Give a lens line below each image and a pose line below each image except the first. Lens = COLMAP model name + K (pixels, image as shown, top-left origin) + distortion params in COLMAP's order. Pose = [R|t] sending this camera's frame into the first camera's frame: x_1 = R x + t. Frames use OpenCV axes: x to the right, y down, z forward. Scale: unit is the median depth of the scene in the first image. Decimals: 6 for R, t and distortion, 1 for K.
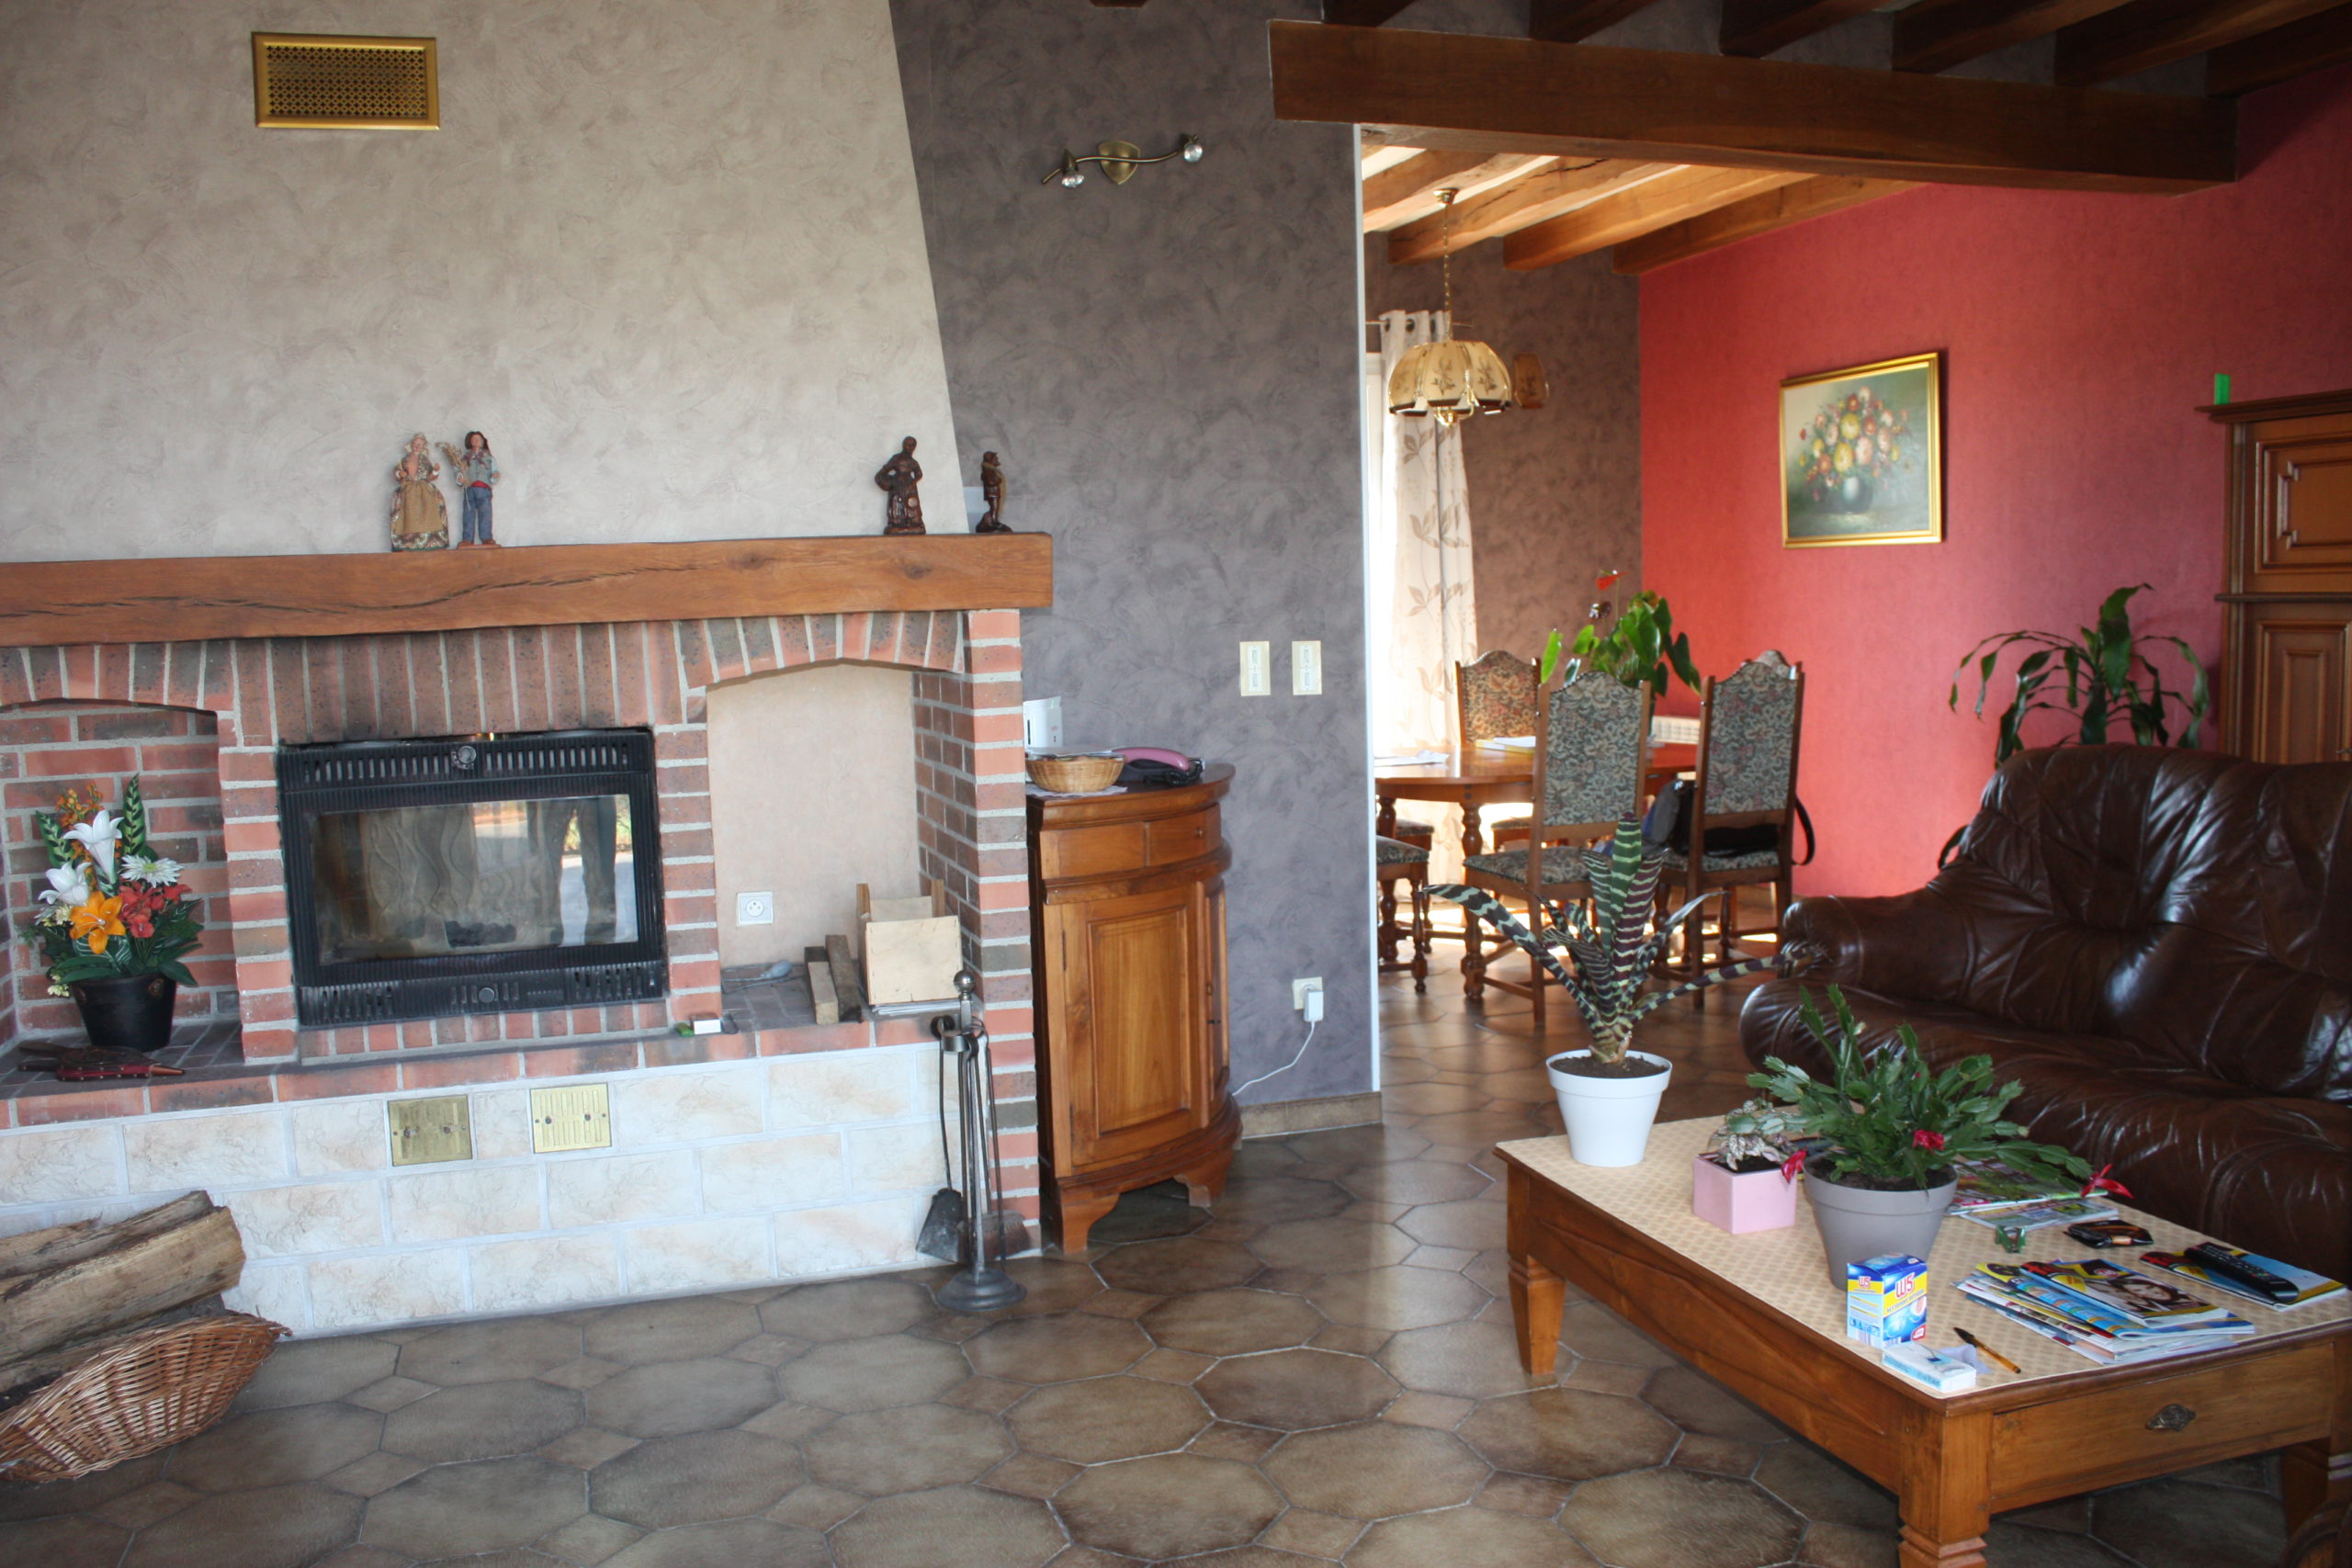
lens RADIAL K [[2012.3, 0, 1150.5], [0, 2012.3, 819.5], [0, 0, 1]] dist [-0.171817, 0.149988]
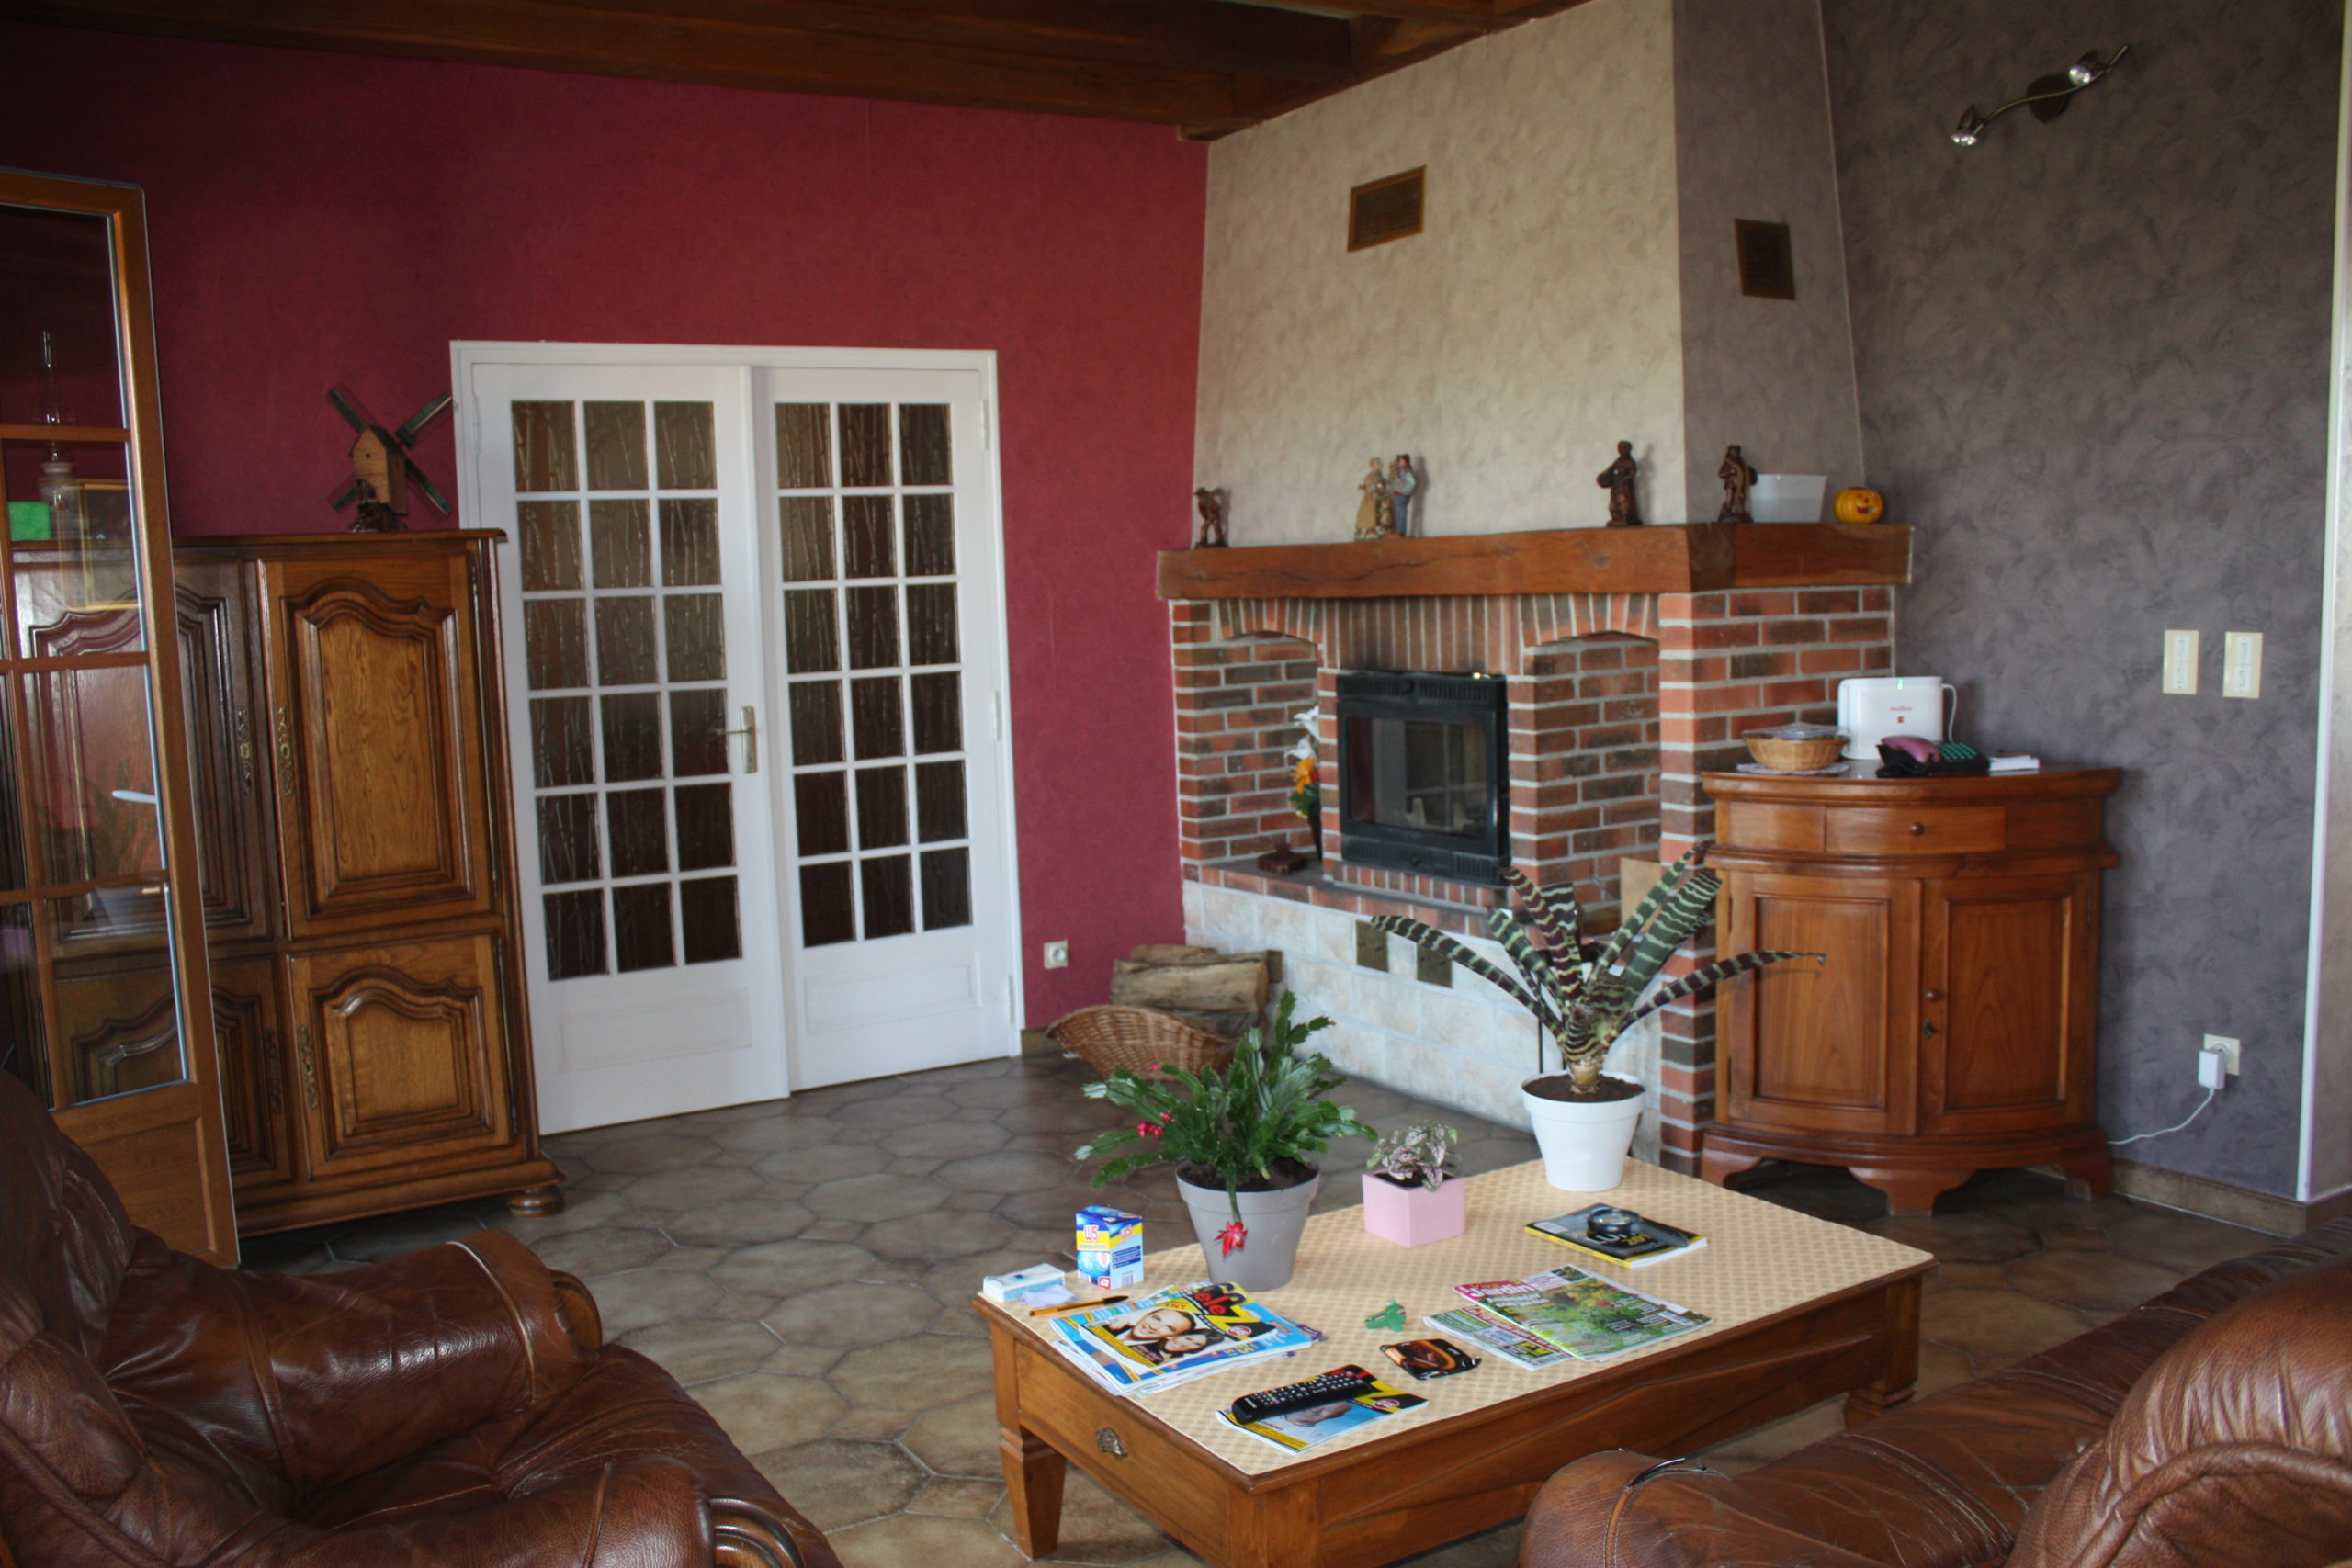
lens RADIAL K [[2012.3, 0, 1103.5], [0, 2012.3, 815.1], [0, 0, 1]] dist [-0.171817, 0.149988]
pose [[0.207260, 0.134733, -0.968964, 0.788318], [-0.076422, 0.989674, 0.121266, -0.077828], [0.975296, 0.048916, 0.215416, 0.391698]]
